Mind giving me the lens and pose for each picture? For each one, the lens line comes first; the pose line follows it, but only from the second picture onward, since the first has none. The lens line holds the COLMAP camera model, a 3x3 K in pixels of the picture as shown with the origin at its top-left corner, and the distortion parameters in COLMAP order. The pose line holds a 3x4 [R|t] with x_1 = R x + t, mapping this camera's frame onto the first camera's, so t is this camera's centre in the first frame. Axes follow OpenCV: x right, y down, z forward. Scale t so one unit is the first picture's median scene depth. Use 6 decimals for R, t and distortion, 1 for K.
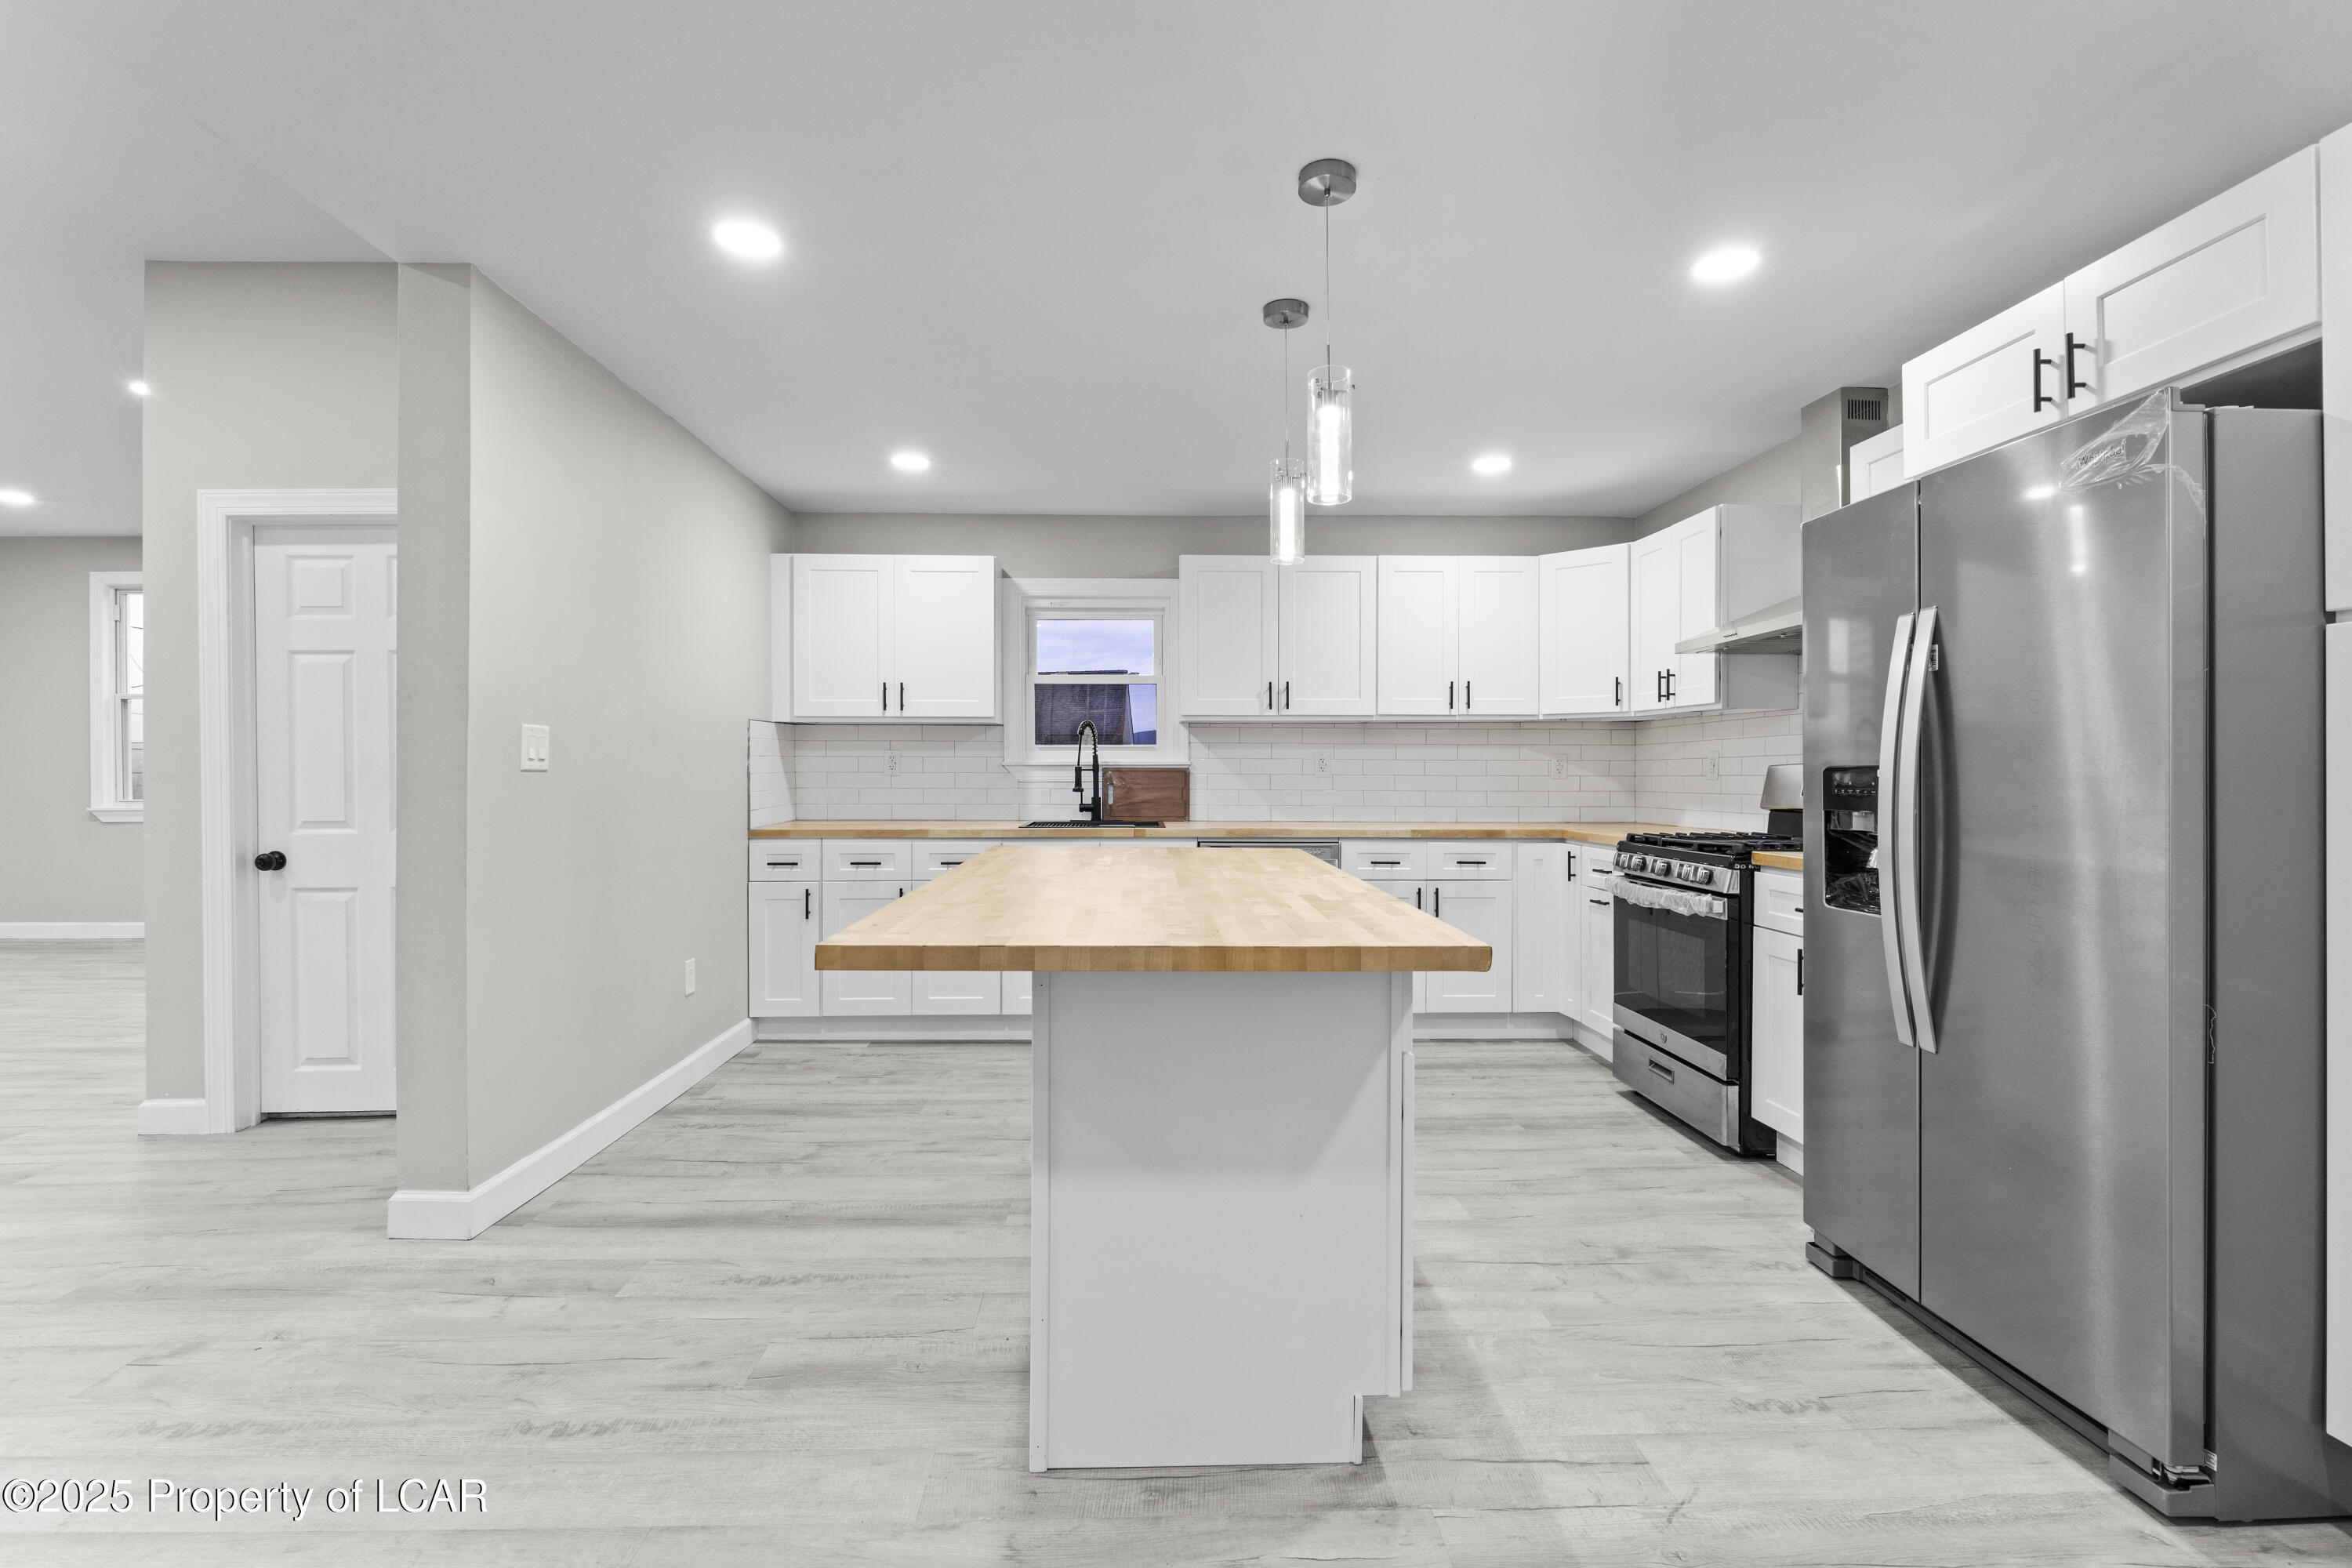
lens RADIAL K [[1066.4, 0, 1176.0], [0, 1066.4, 784.0], [0, 0, 1]] dist [-0.004024, -0.000845]
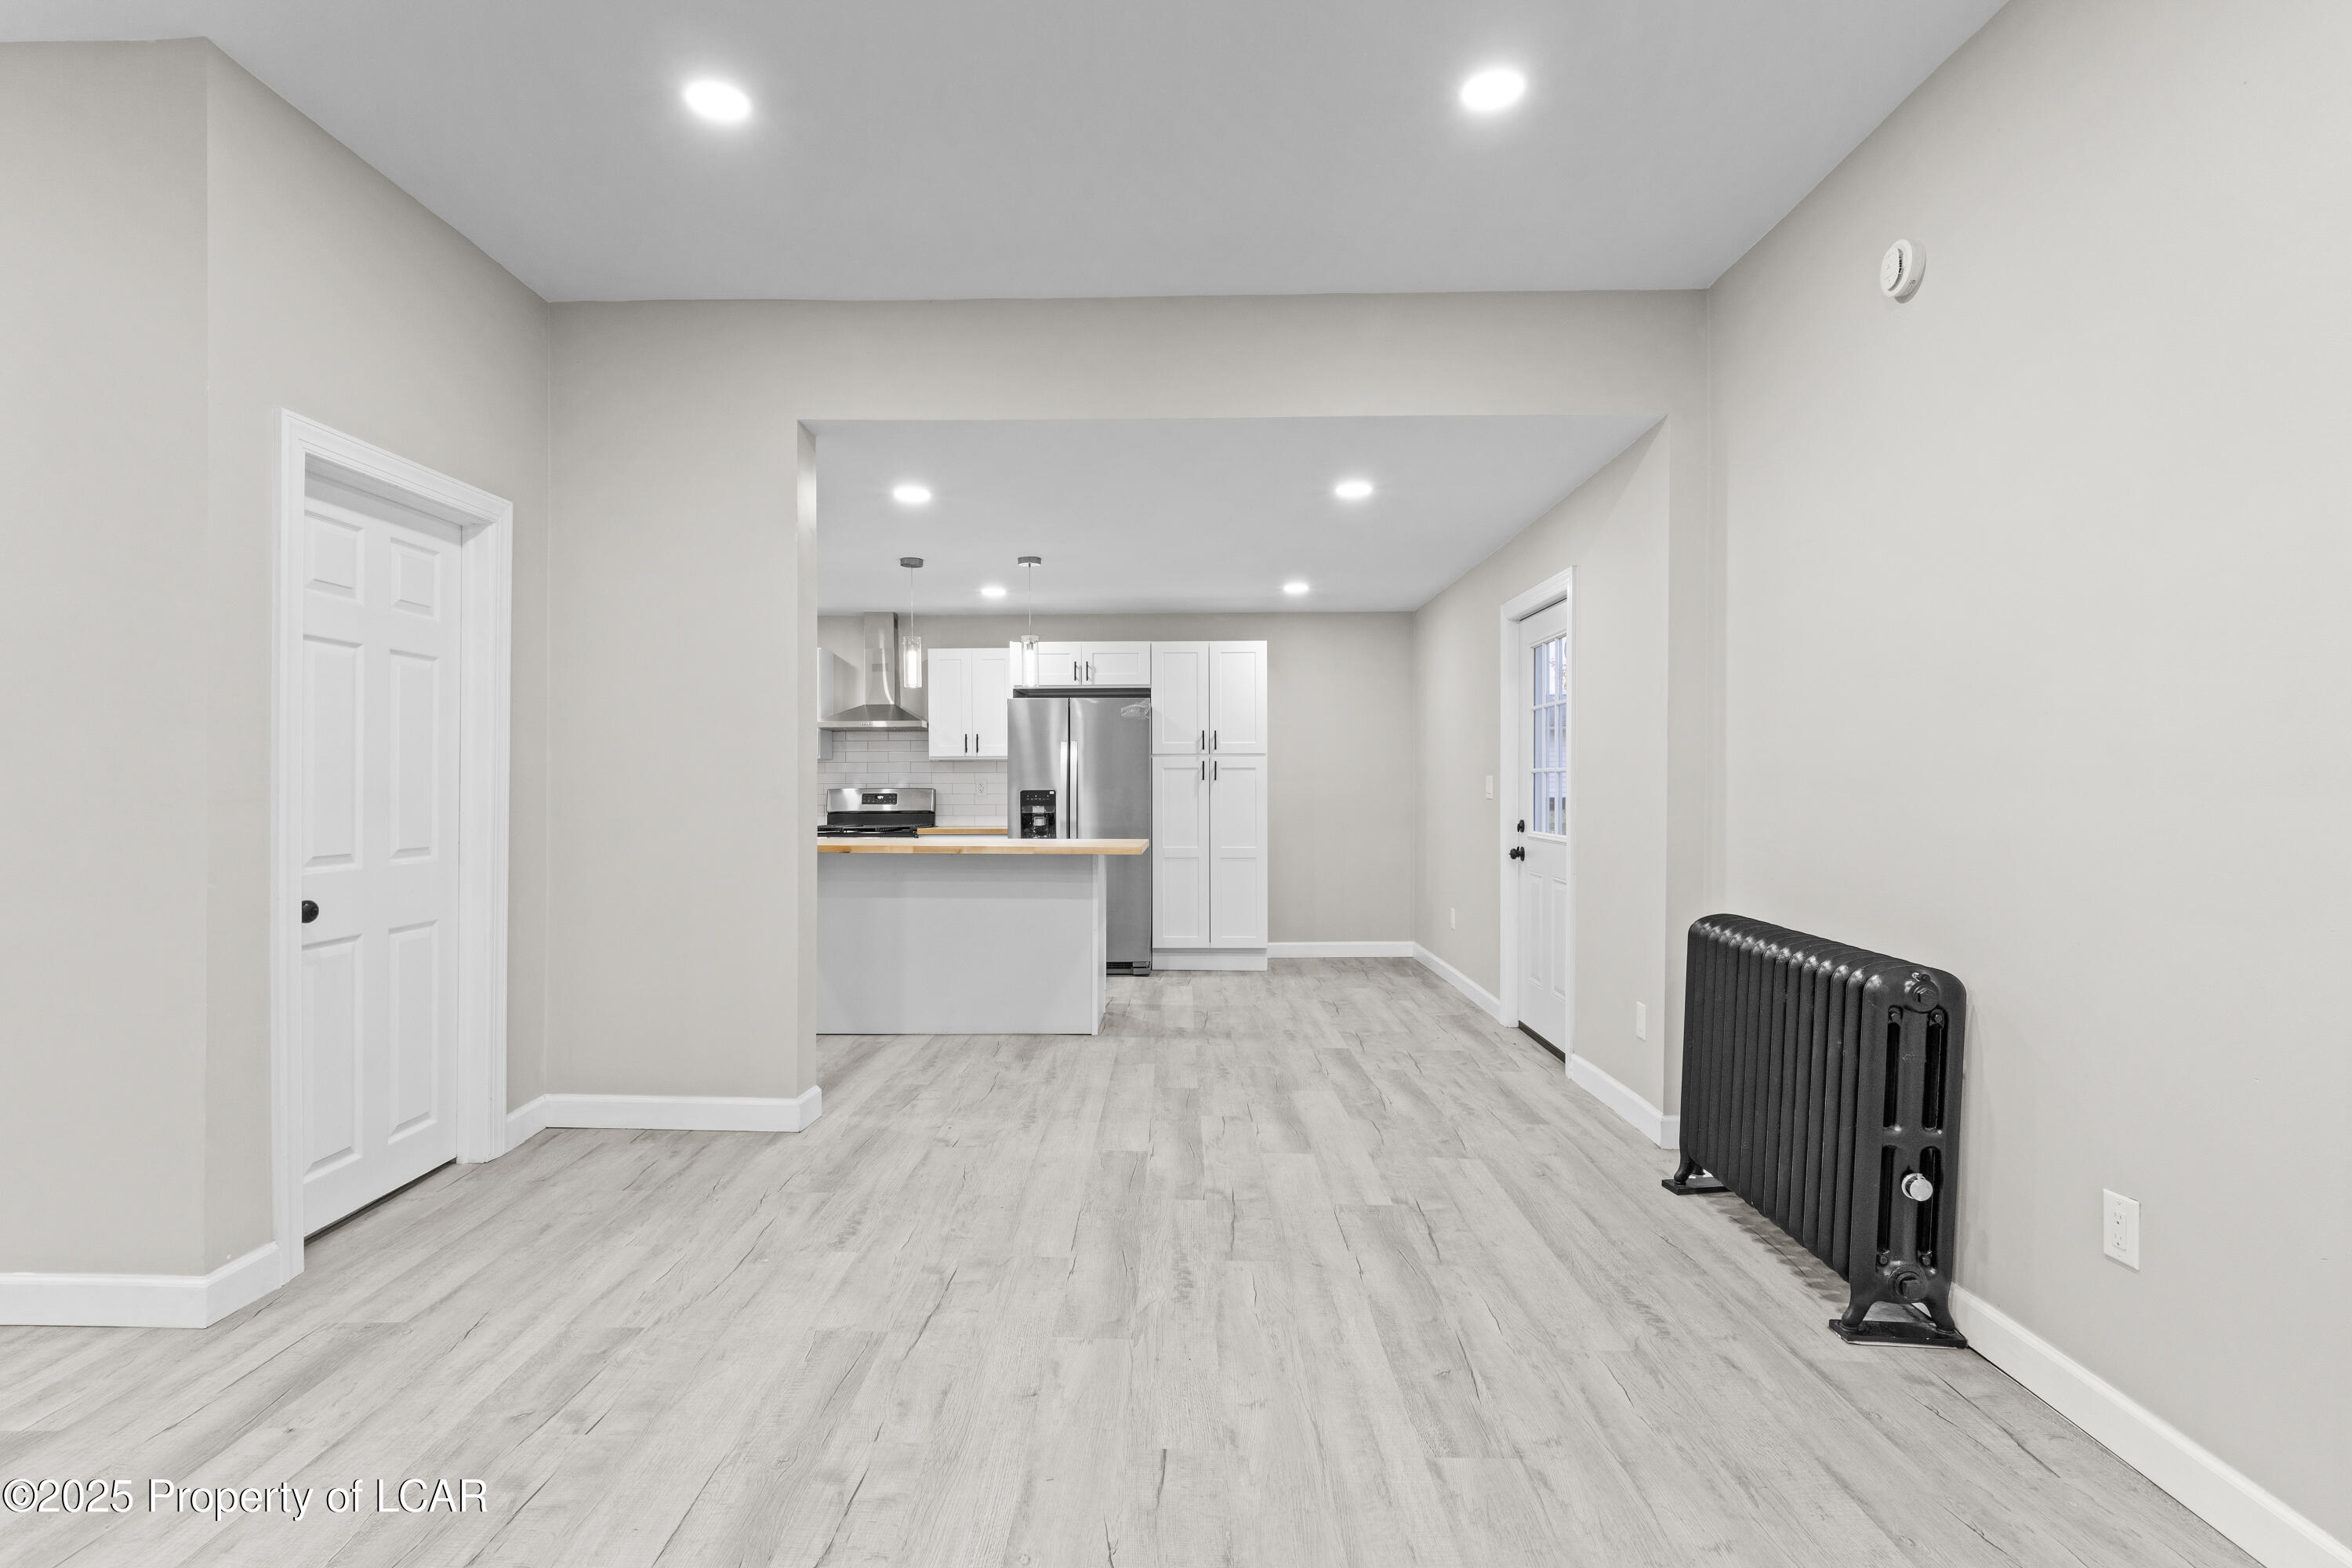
lens RADIAL K [[1120.9, 0, 1176.0], [0, 1120.9, 784.0], [0, 0, 1]] dist [0.000622, 0.000062]
pose [[0.039300, 0.007875, 0.999196, -2.253189], [0.020961, 0.999742, -0.008704, 0.005779], [-0.999008, 0.021286, 0.039125, 0.475531]]
